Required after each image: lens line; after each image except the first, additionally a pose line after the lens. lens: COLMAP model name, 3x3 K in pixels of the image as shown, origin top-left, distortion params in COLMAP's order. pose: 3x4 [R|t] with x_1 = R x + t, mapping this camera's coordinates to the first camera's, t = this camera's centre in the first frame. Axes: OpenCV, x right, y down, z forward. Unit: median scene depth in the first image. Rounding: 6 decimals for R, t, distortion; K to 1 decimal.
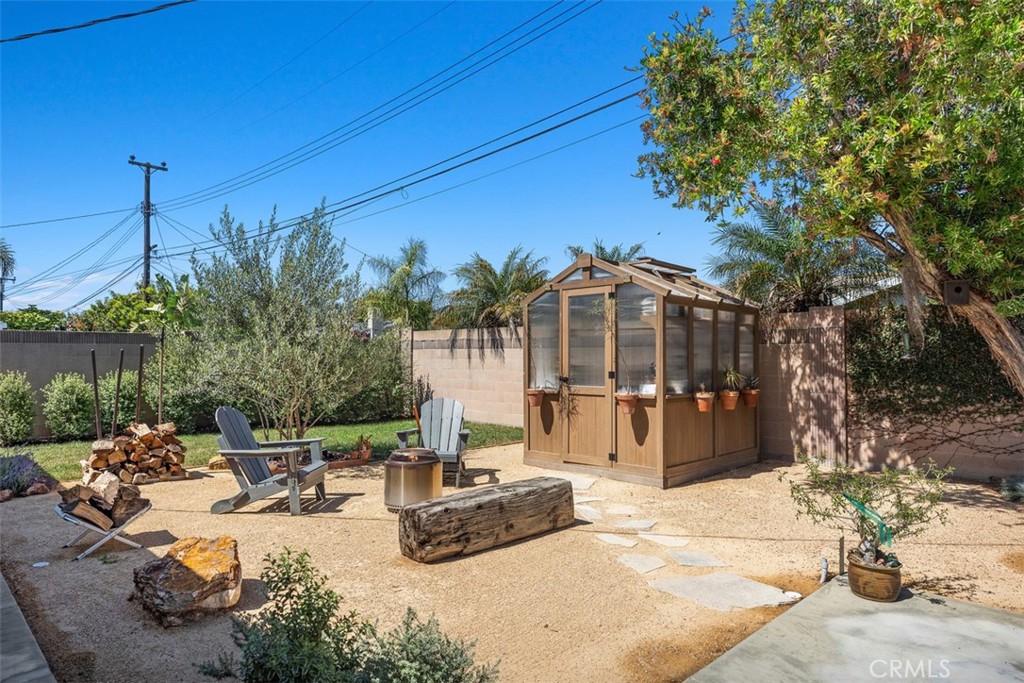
lens RADIAL K [[616.7, 0, 510.3], [0, 616.7, 362.3], [0, 0, 1]] dist [0.002979, -0.000144]
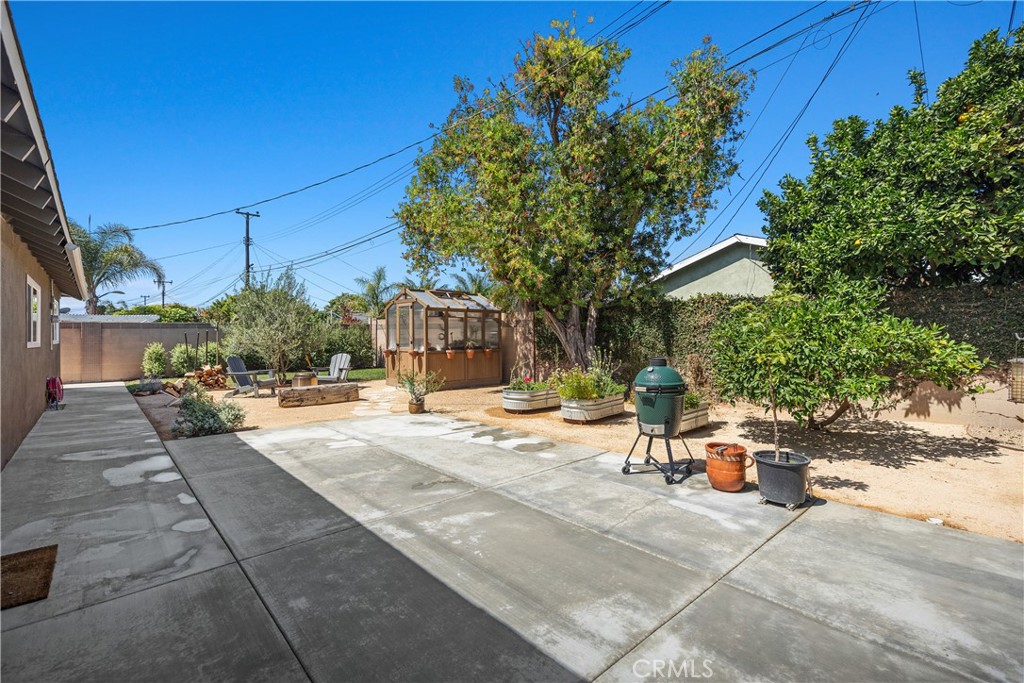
lens RADIAL K [[459.7, 0, 511.4], [0, 459.7, 335.1], [0, 0, 1]] dist [-0.000117, 0.000463]
pose [[0.998979, -0.006809, -0.044665, 0.502542], [0.006741, 0.999976, -0.001676, -0.000359], [0.044675, 0.001374, 0.999001, -0.537525]]
